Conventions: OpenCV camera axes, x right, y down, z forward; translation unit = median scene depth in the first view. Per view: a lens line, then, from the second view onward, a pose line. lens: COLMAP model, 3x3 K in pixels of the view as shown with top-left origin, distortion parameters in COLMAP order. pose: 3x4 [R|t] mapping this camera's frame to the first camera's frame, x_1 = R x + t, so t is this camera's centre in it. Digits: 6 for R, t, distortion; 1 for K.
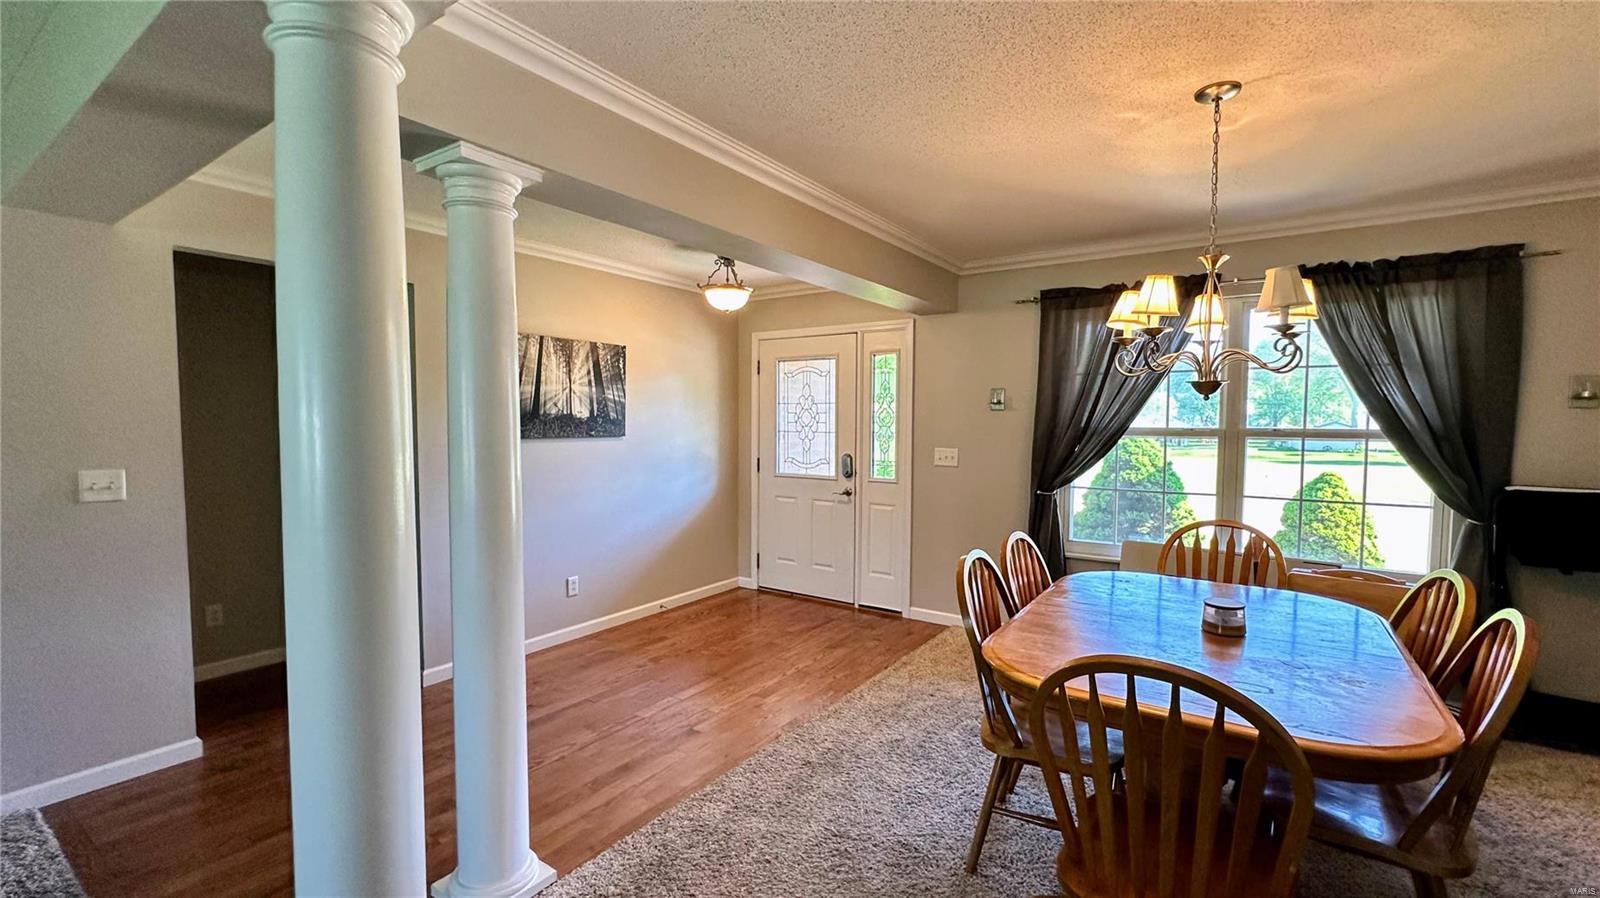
lens RADIAL K [[677.3, 0, 797.9], [0, 677.3, 456.0], [0, 0, 1]] dist [0.000160, 0.000144]
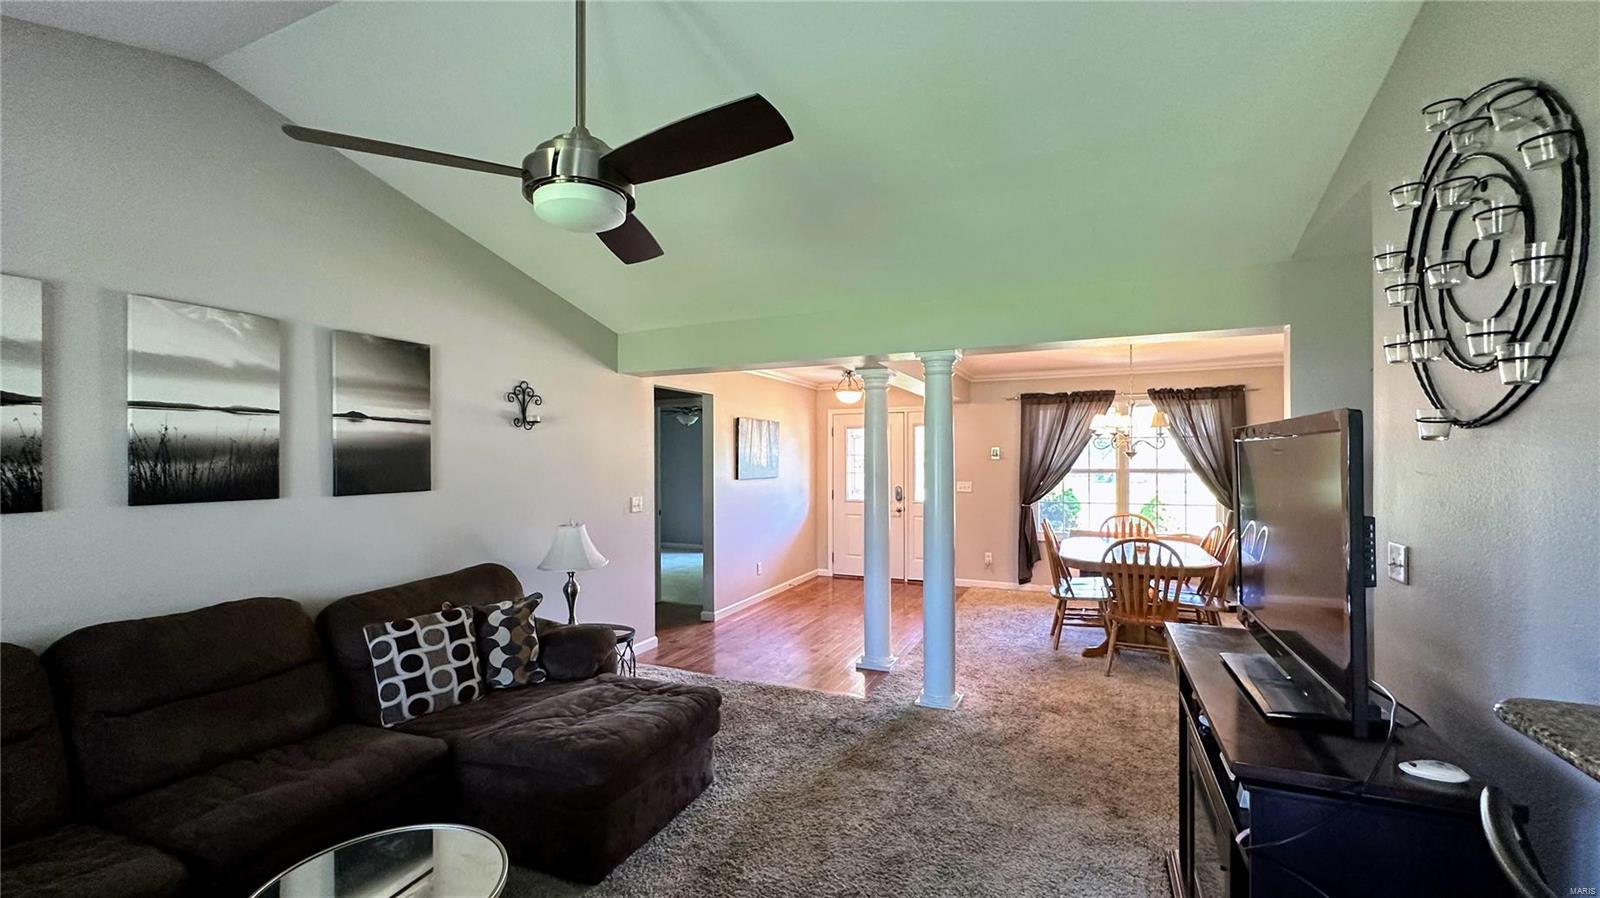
lens RADIAL K [[677.3, 0, 764.9], [0, 677.3, 459.3], [0, 0, 1]] dist [0.000160, 0.000144]
pose [[0.985968, -0.008841, 0.166699, -0.649028], [0.017968, 0.998416, -0.053325, 0.016415], [-0.165964, 0.055572, 0.984565, -0.694600]]
